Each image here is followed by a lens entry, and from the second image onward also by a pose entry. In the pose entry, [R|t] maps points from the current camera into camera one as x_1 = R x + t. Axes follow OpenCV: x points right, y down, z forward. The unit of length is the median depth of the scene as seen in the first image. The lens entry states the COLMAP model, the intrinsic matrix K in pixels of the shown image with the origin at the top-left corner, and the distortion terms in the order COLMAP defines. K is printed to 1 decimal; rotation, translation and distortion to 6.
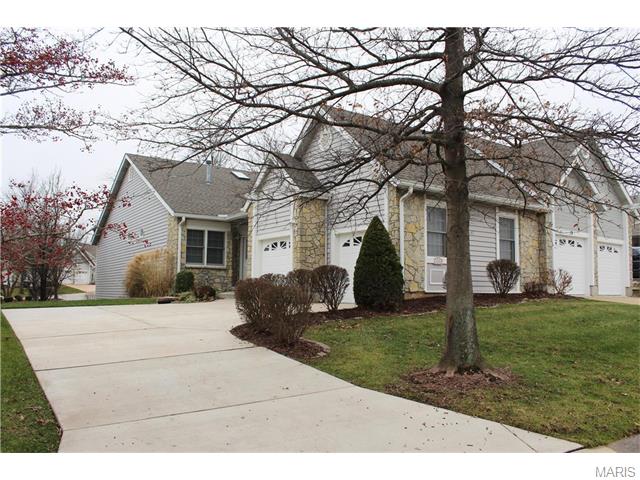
lens RADIAL K [[545.6, 0, 318.8], [0, 545.6, 239.7], [0, 0, 1]] dist [-0.122549, 0.075082]
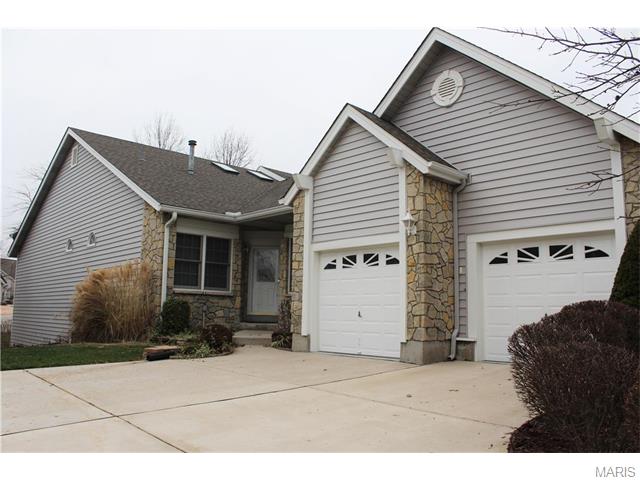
lens RADIAL K [[545.6, 0, 321.8], [0, 545.6, 239.9], [0, 0, 1]] dist [-0.122549, 0.075082]
pose [[0.988965, 0.031159, 0.144833, -0.167912], [-0.025117, 0.998744, -0.043360, 0.012422], [-0.146002, 0.039243, 0.988506, 0.350093]]
